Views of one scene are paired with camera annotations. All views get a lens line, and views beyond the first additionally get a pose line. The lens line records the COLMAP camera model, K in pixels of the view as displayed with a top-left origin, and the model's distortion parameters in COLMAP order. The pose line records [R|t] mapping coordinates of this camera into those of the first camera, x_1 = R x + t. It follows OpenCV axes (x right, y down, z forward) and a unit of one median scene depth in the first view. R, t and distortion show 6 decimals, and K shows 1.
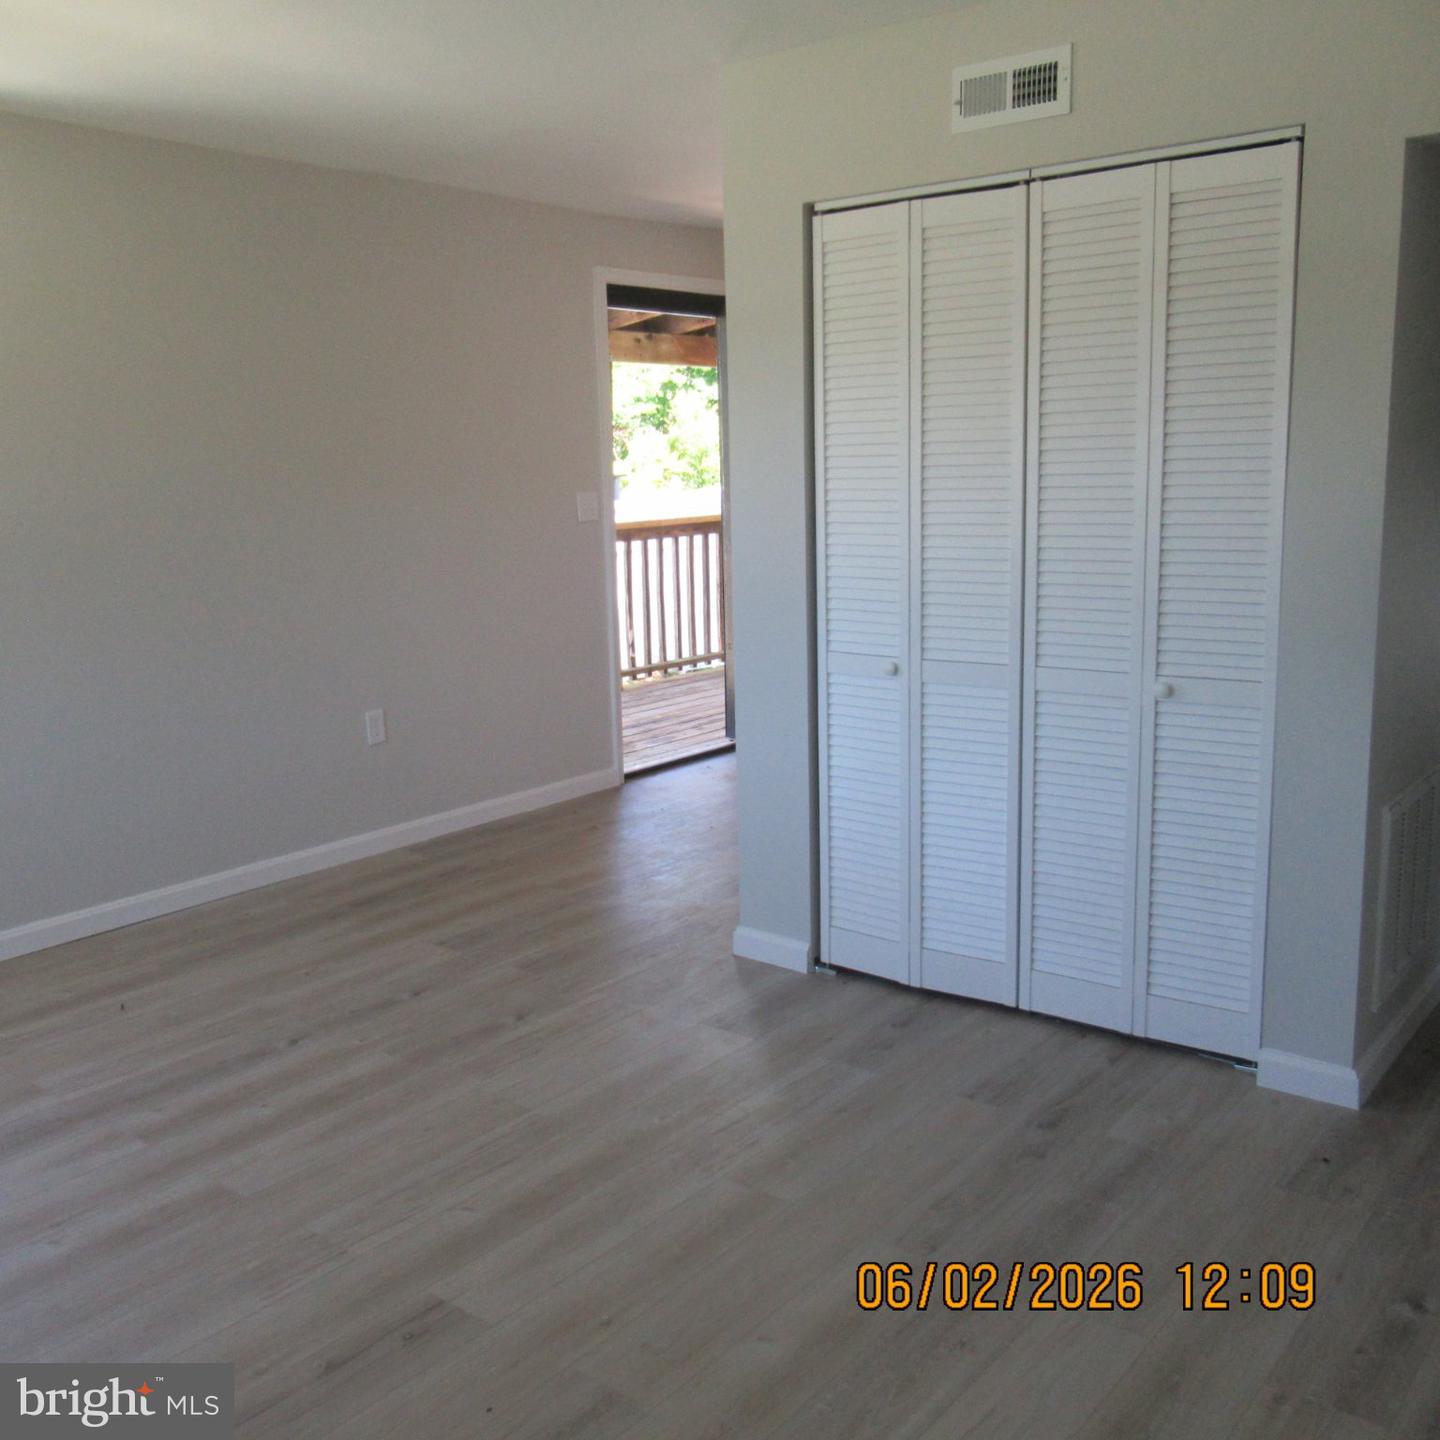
lens RADIAL K [[1427.2, 0, 722.1], [0, 1427.2, 732.9], [0, 0, 1]] dist [-0.013475, 0.002115]
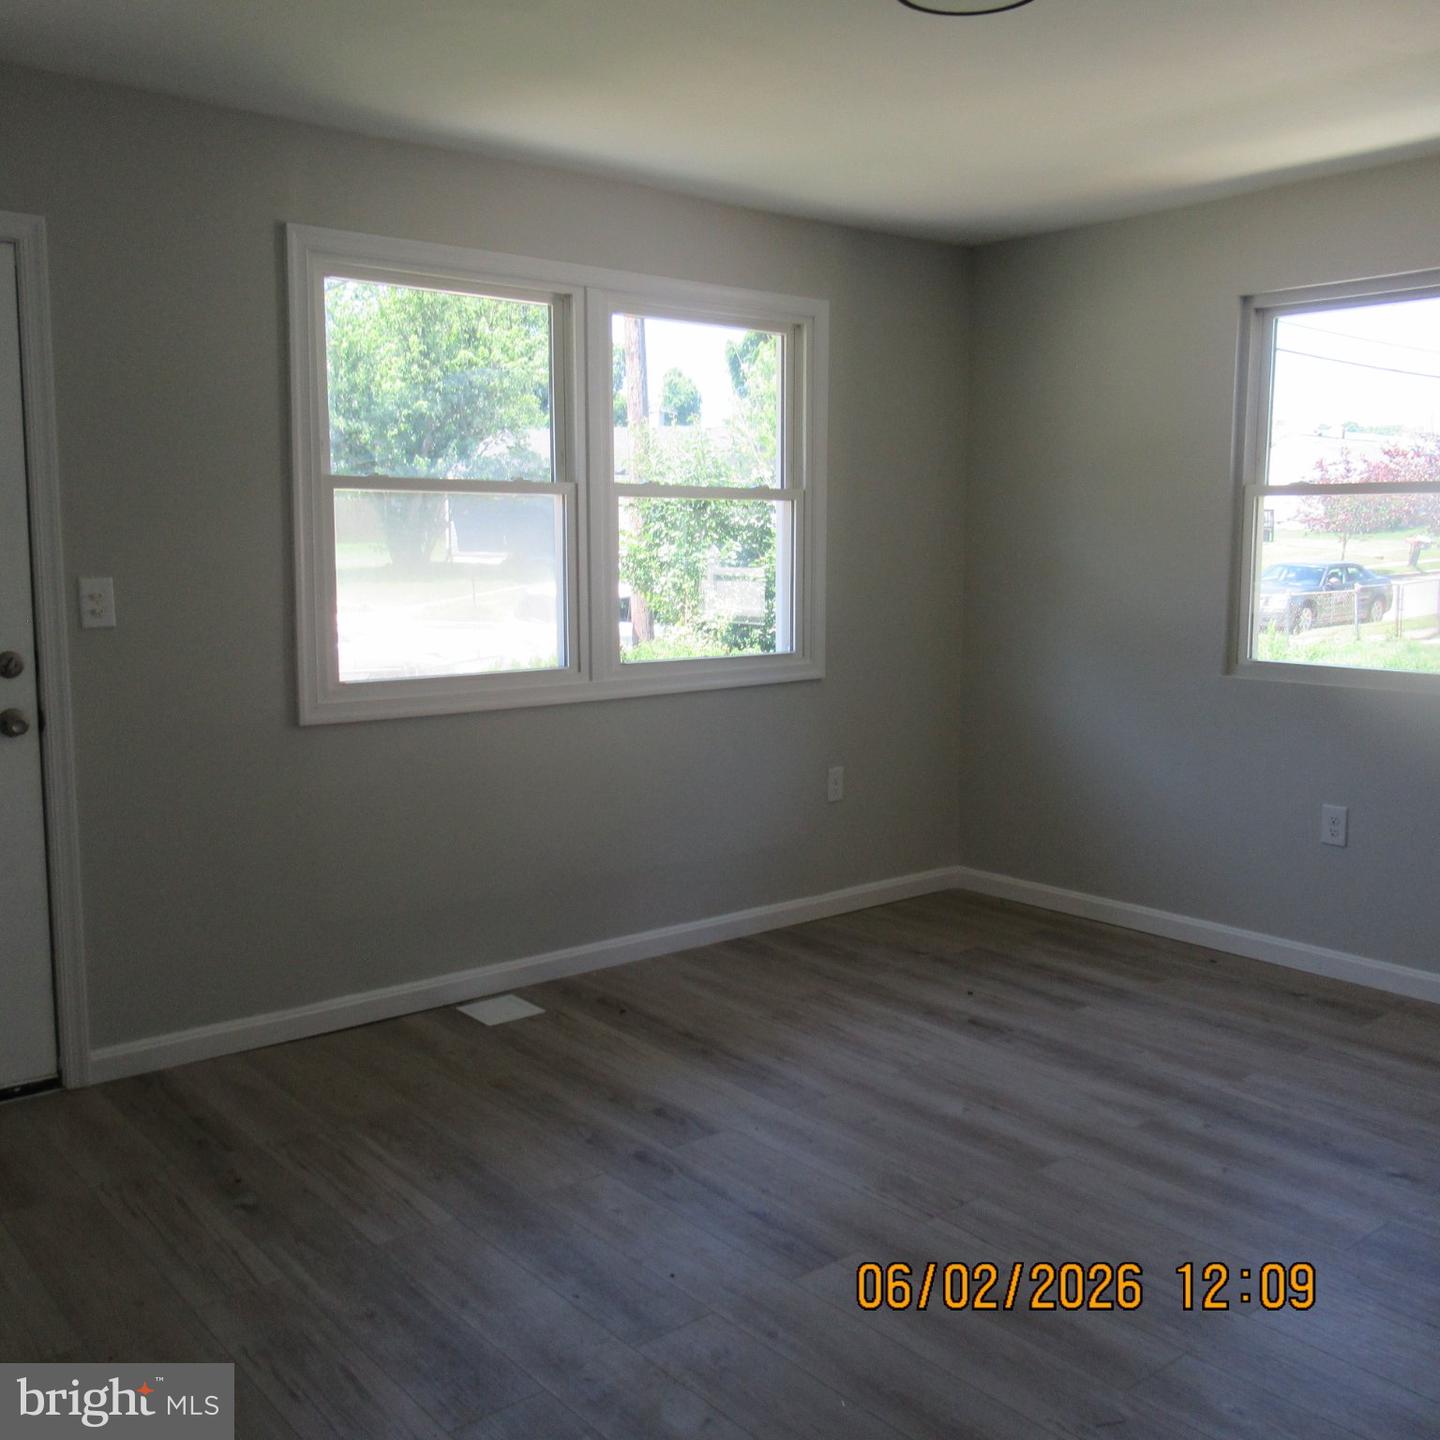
lens RADIAL K [[1432.2, 0, 718.1], [0, 1432.2, 725.3], [0, 0, 1]] dist [0.002202, -0.016911]
pose [[-0.205995, 0.149394, -0.967082, 0.531838], [-0.179894, 0.965653, 0.187492, -0.121931], [0.961875, 0.212594, -0.172044, 0.646703]]
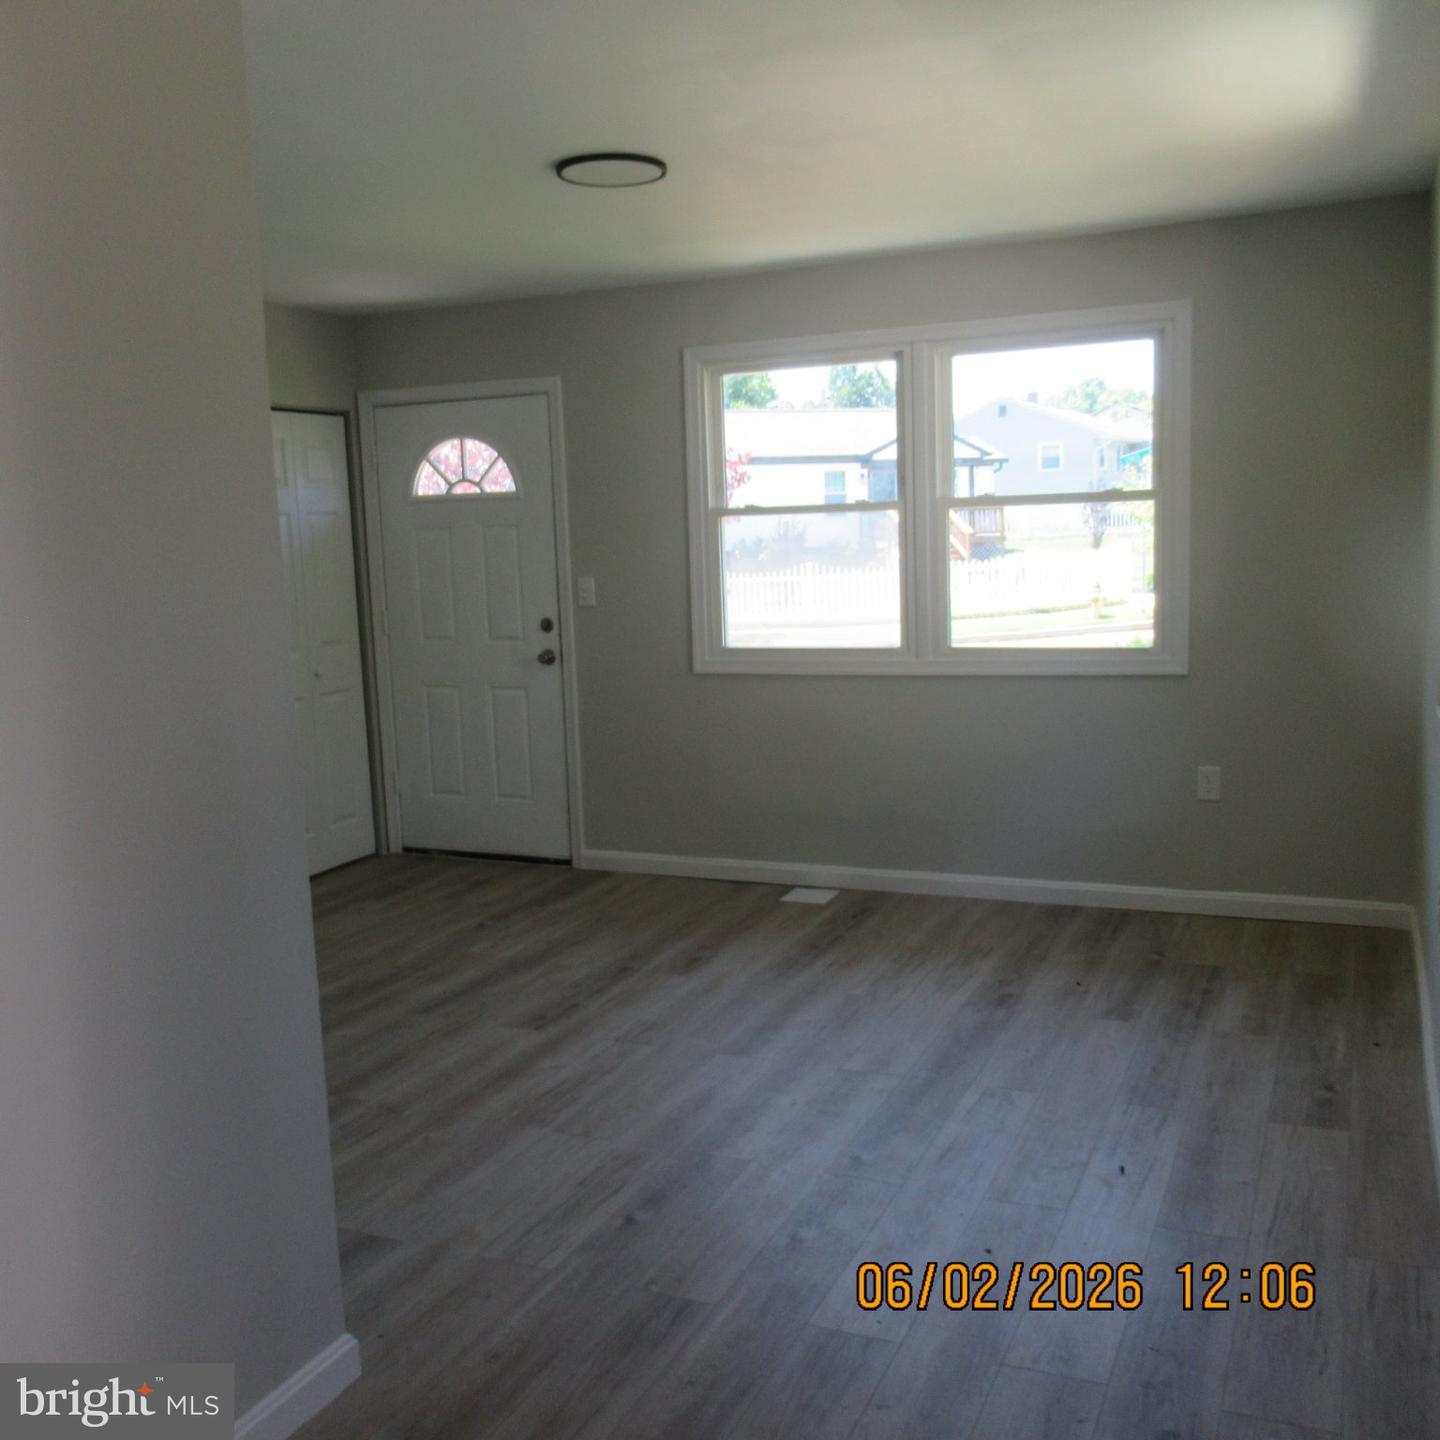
lens RADIAL K [[1446.6, 0, 720.0], [0, 1446.6, 720.0], [0, 0, 1]] dist [0.042216, -0.032918]
pose [[-0.966864, 0.092433, -0.237972, -0.018944], [0.012742, 0.948464, 0.316628, -0.321738], [0.254975, 0.303104, -0.918213, 1.623497]]
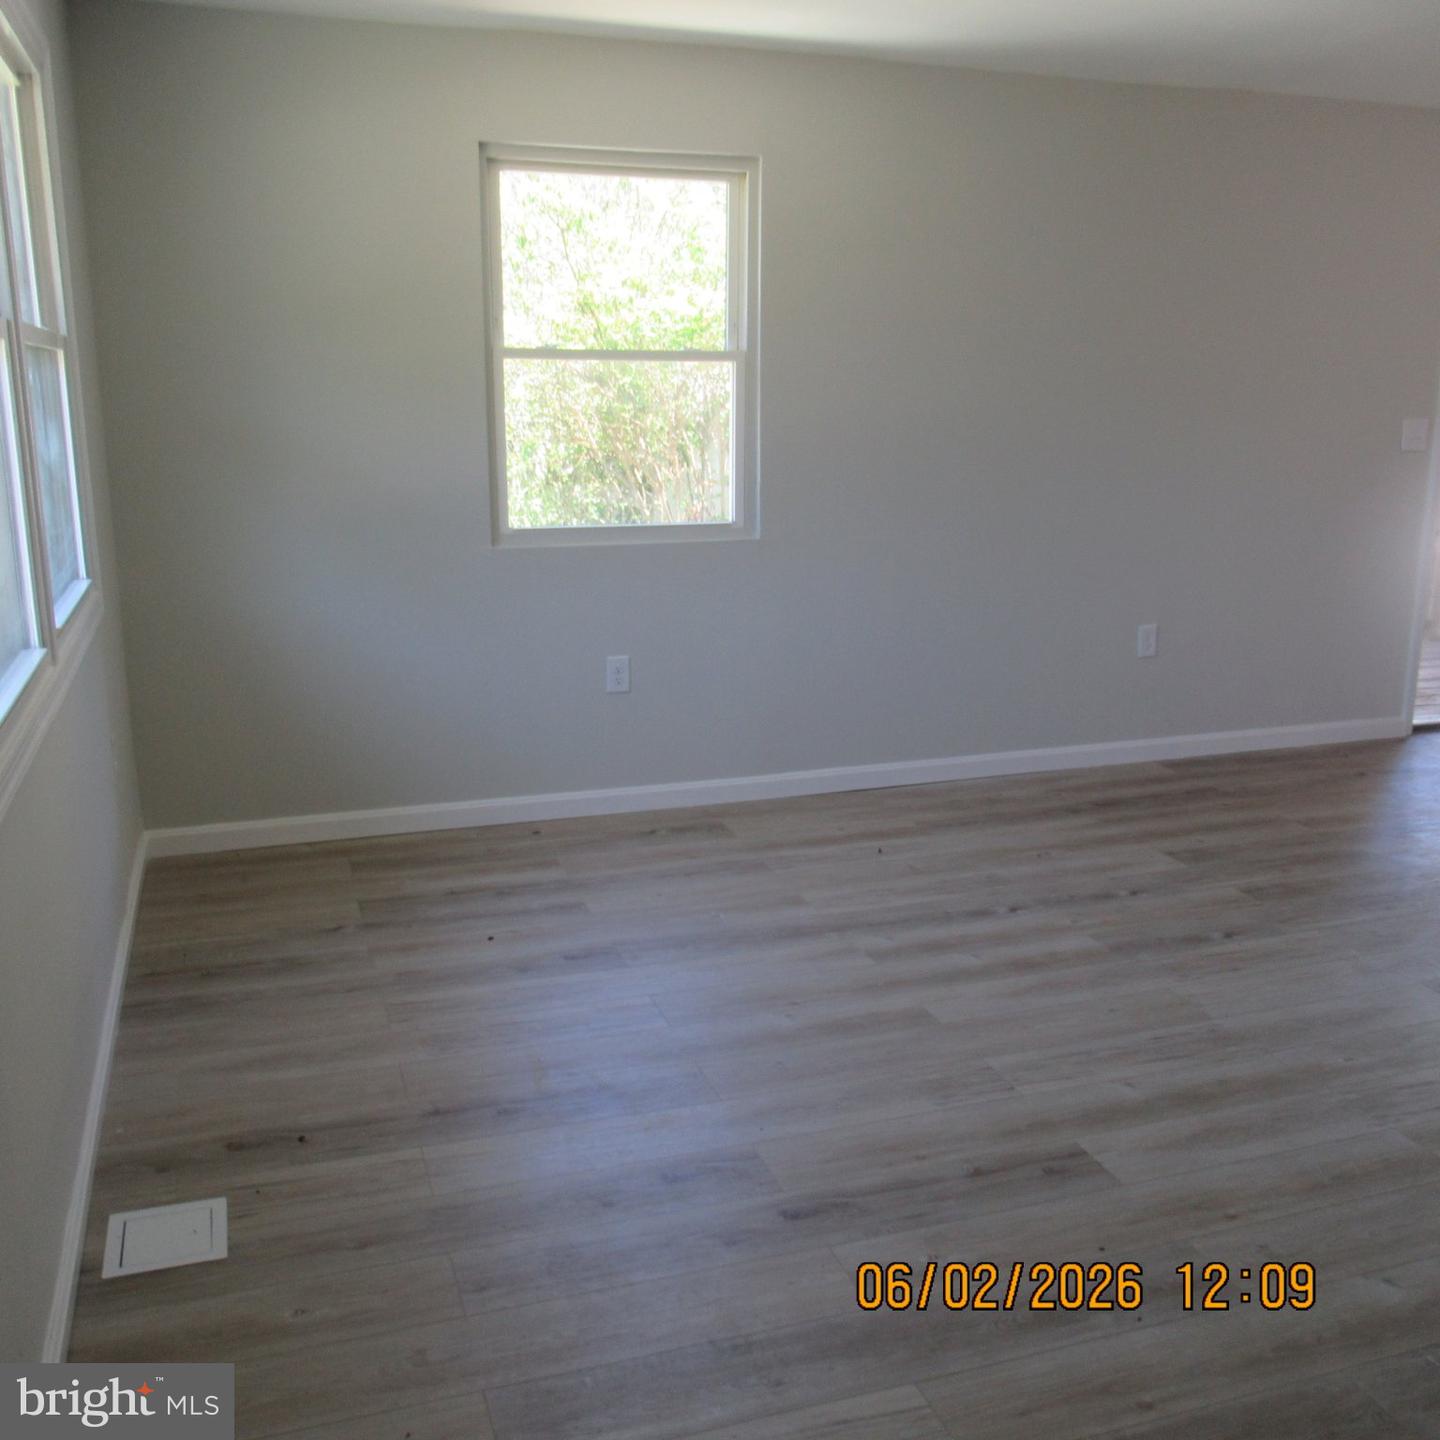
lens RADIAL K [[1427.2, 0, 722.1], [0, 1427.2, 732.9], [0, 0, 1]] dist [-0.013475, 0.002115]
pose [[0.841704, 0.151781, -0.518167, 0.056586], [-0.122684, 0.988337, 0.090216, 0.008682], [0.525816, -0.012364, 0.850508, -0.052357]]
